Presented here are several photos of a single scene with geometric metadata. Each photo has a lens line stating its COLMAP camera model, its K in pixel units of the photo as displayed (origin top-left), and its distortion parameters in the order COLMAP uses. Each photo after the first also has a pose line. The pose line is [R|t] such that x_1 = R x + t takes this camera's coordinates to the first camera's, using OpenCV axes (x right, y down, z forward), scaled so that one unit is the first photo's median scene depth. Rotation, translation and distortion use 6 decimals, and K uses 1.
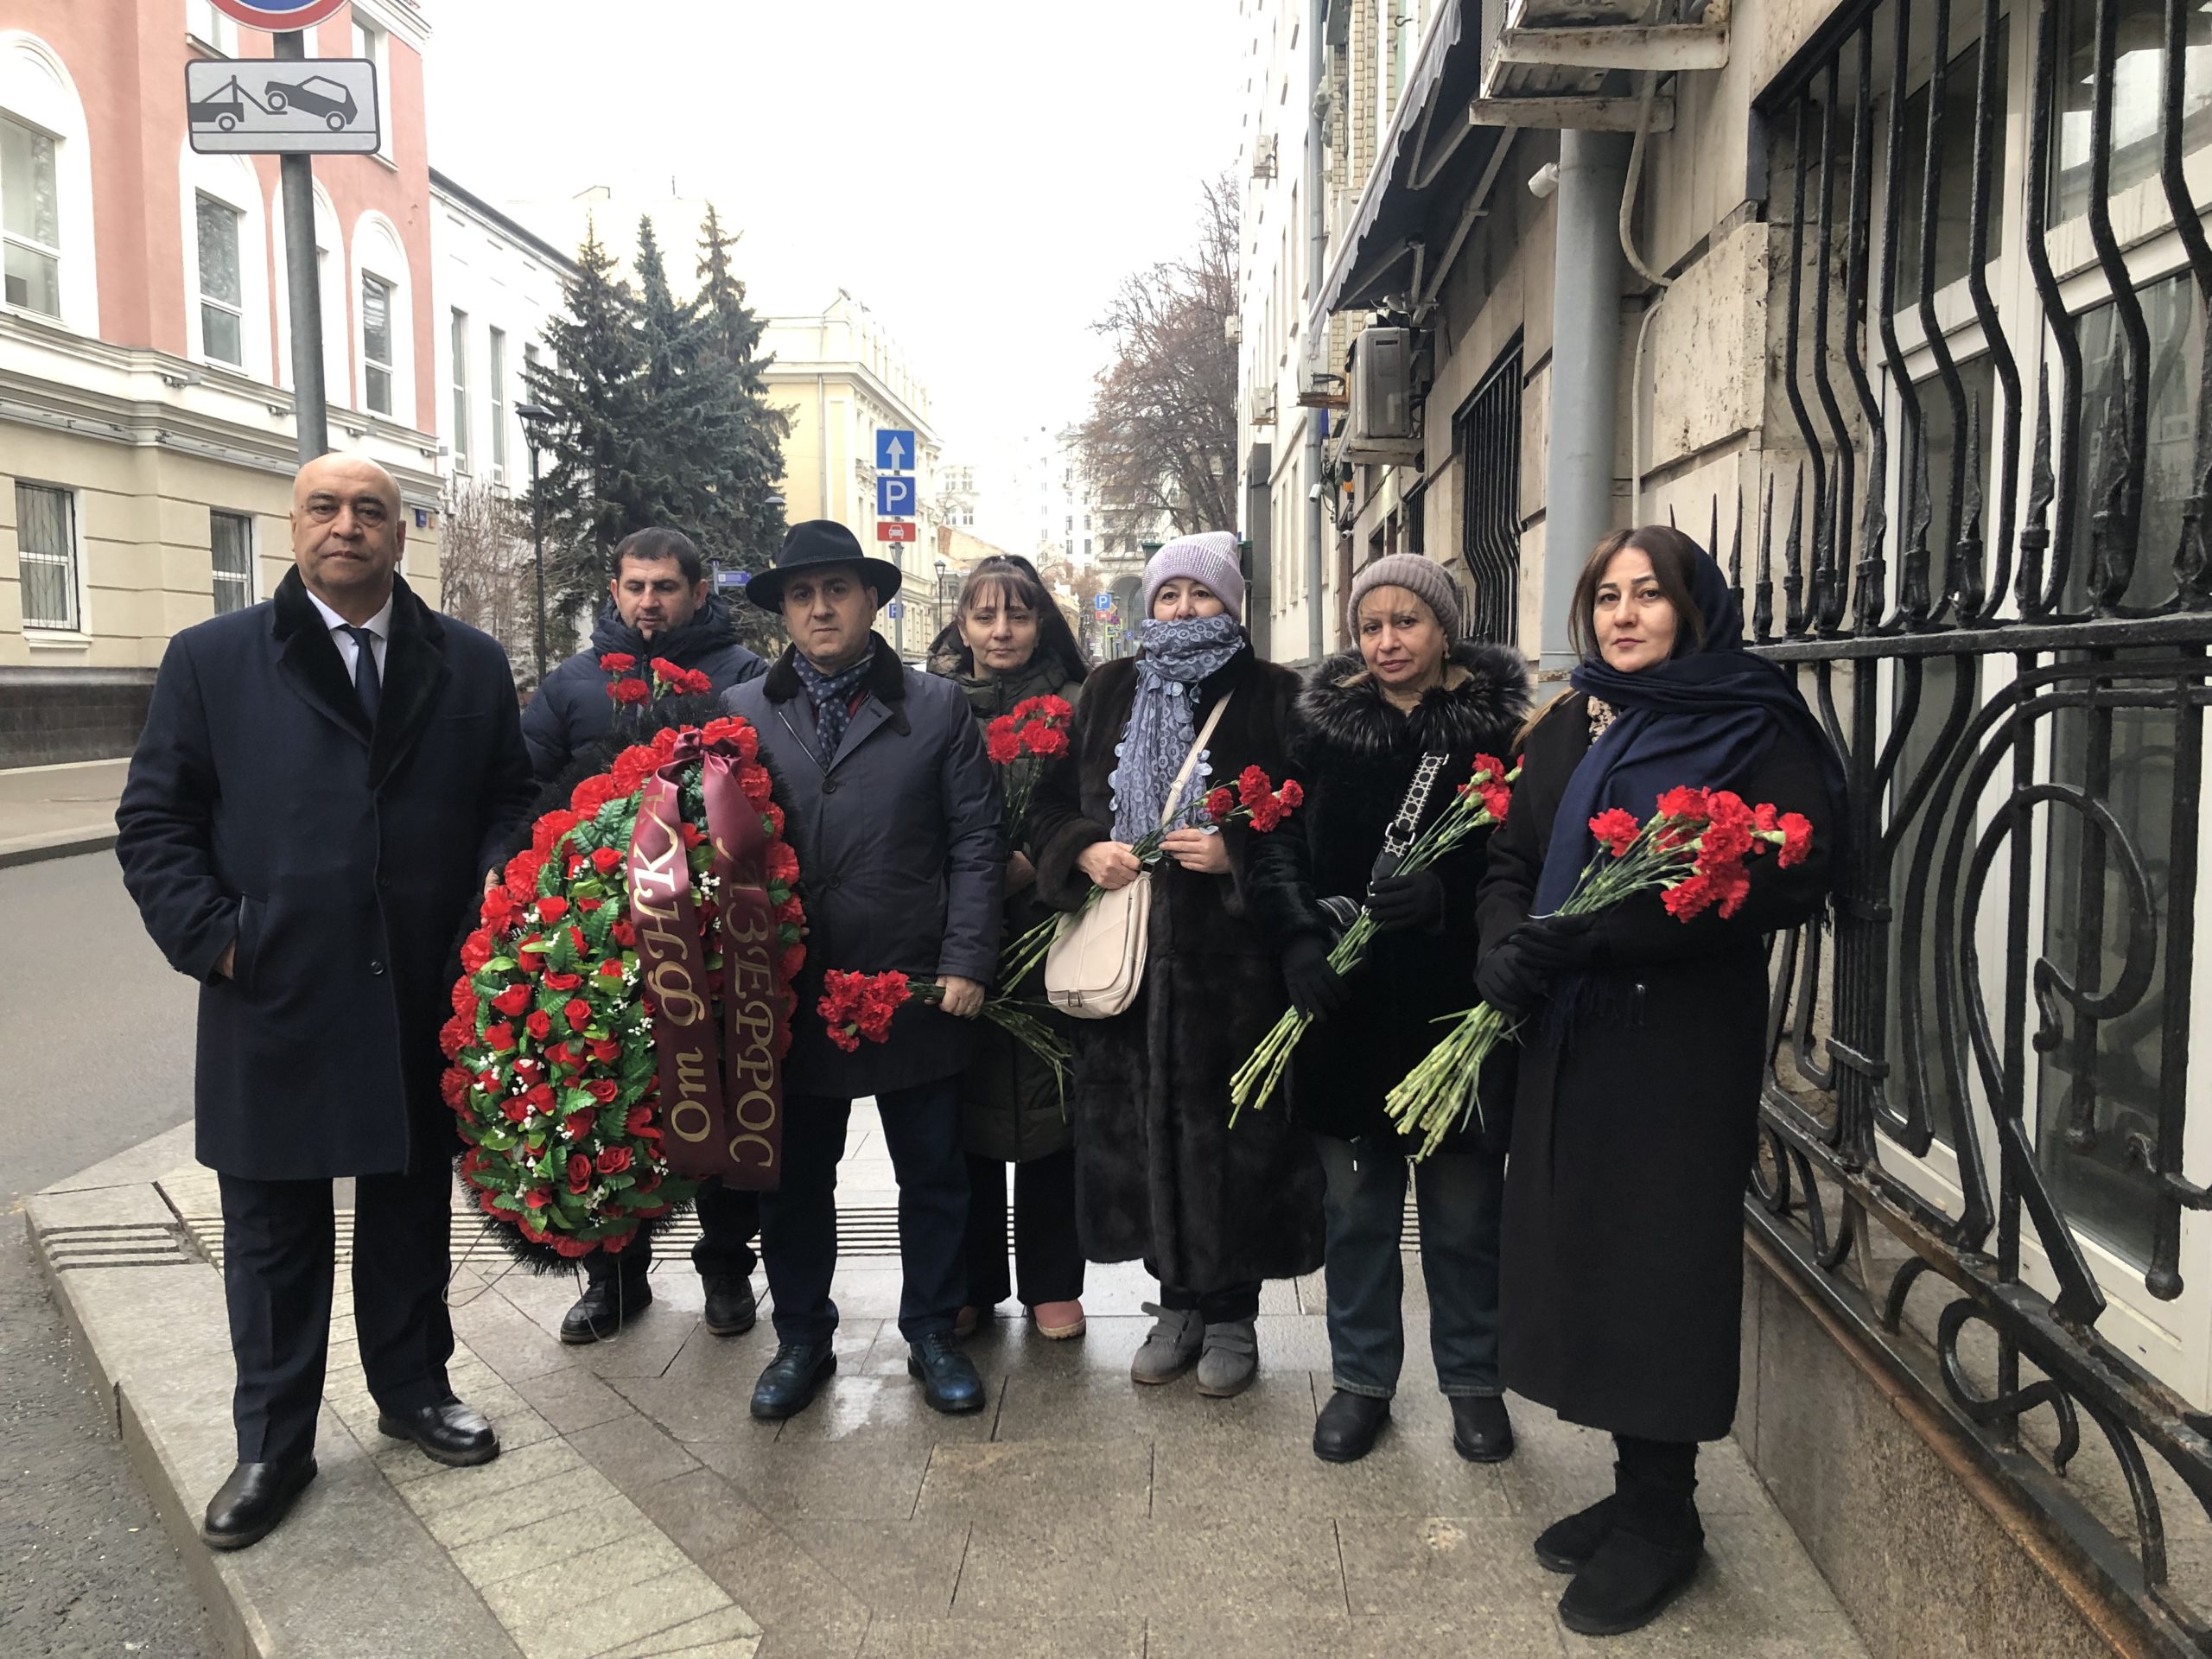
lens RADIAL K [[1802.4, 0, 1108.8], [0, 1802.4, 839.3], [0, 0, 1]] dist [0.036353, 0.000964]
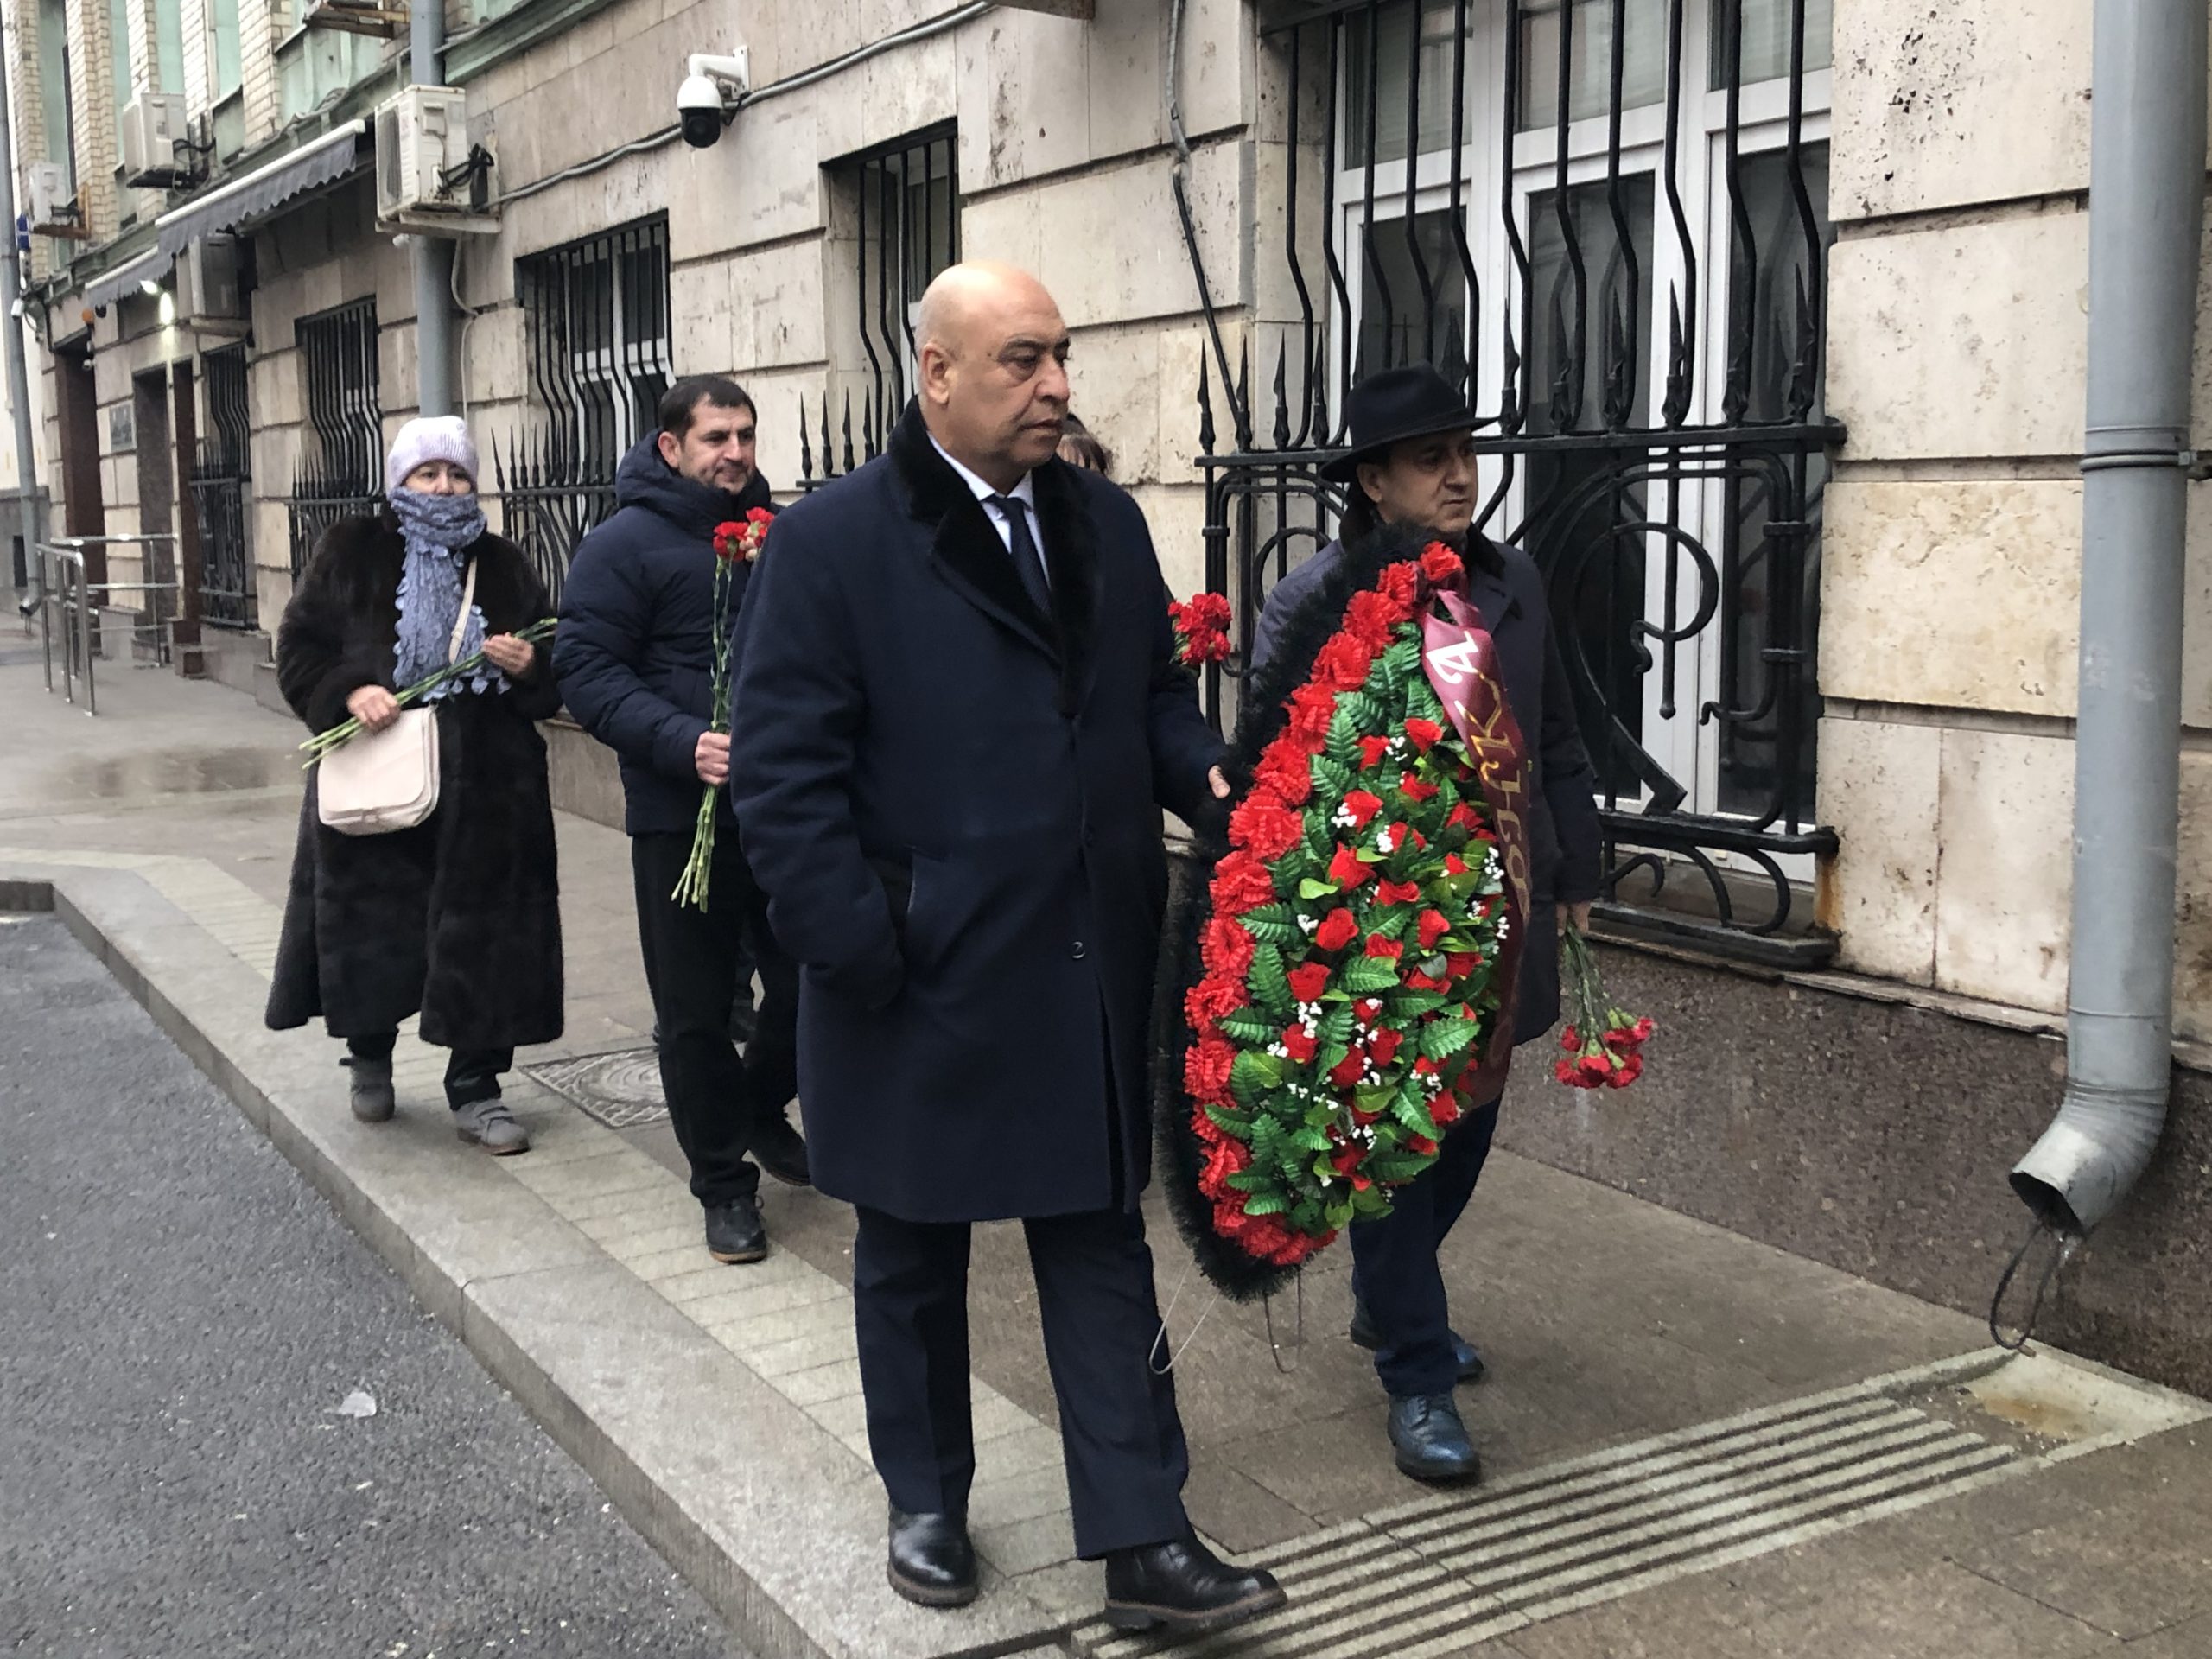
lens RADIAL K [[2541.8, 0, 1107.7], [0, 2541.8, 827.5], [0, 0, 1]] dist [-0.111215, 0.000000]
pose [[0.833118, -0.081126, 0.547114, -0.827852], [0.061707, 0.996642, 0.053818, 0.195796], [-0.549643, -0.011076, 0.835326, -2.101037]]
